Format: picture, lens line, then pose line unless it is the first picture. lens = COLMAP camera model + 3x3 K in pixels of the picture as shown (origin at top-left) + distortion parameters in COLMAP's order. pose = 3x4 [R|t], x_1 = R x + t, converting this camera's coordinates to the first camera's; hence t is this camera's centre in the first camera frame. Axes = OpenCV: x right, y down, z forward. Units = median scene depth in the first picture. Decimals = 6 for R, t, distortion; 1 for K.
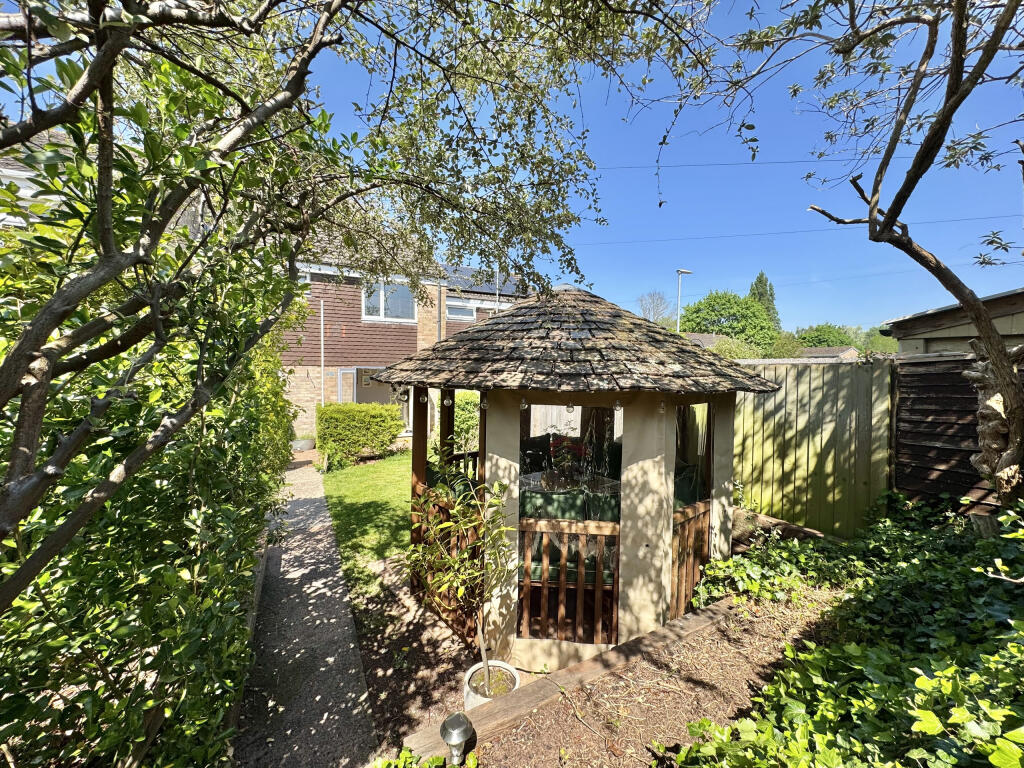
lens RADIAL K [[408.8, 0, 510.9], [0, 408.8, 376.3], [0, 0, 1]] dist [0.000213, 0.000103]
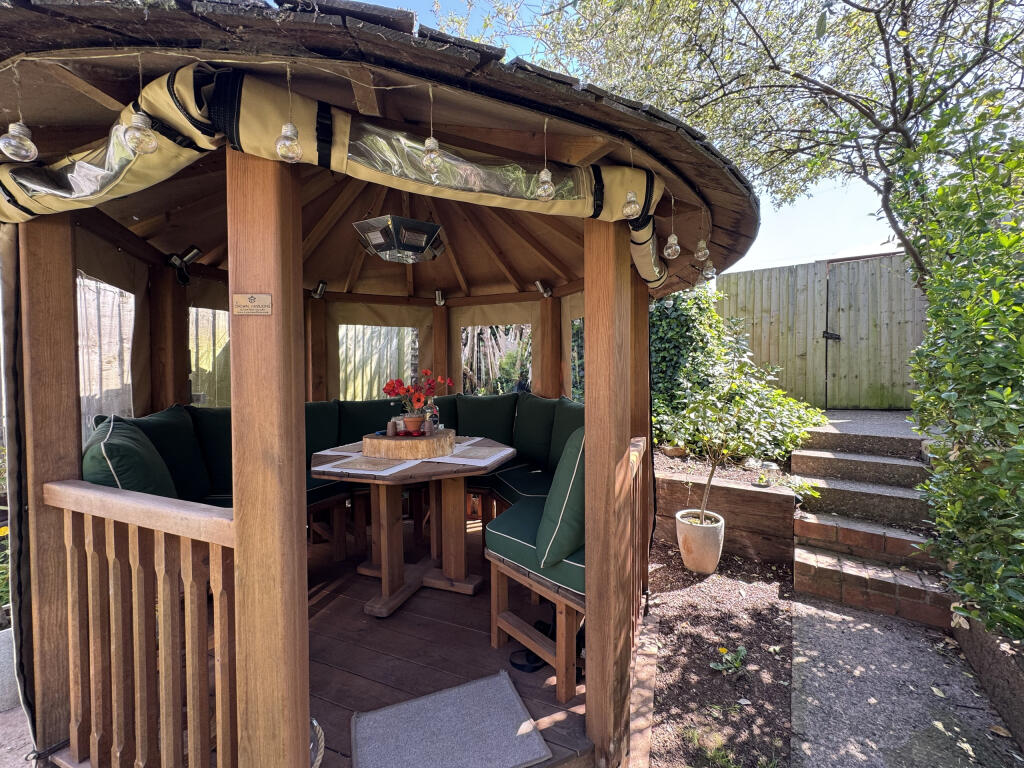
lens RADIAL K [[408.8, 0, 510.9], [0, 408.8, 376.3], [0, 0, 1]] dist [0.000213, 0.000103]
pose [[-0.473312, -0.031125, 0.880345, -0.637880], [0.006003, 0.999238, 0.038556, 0.168187], [-0.880874, 0.023534, -0.472765, 1.527042]]
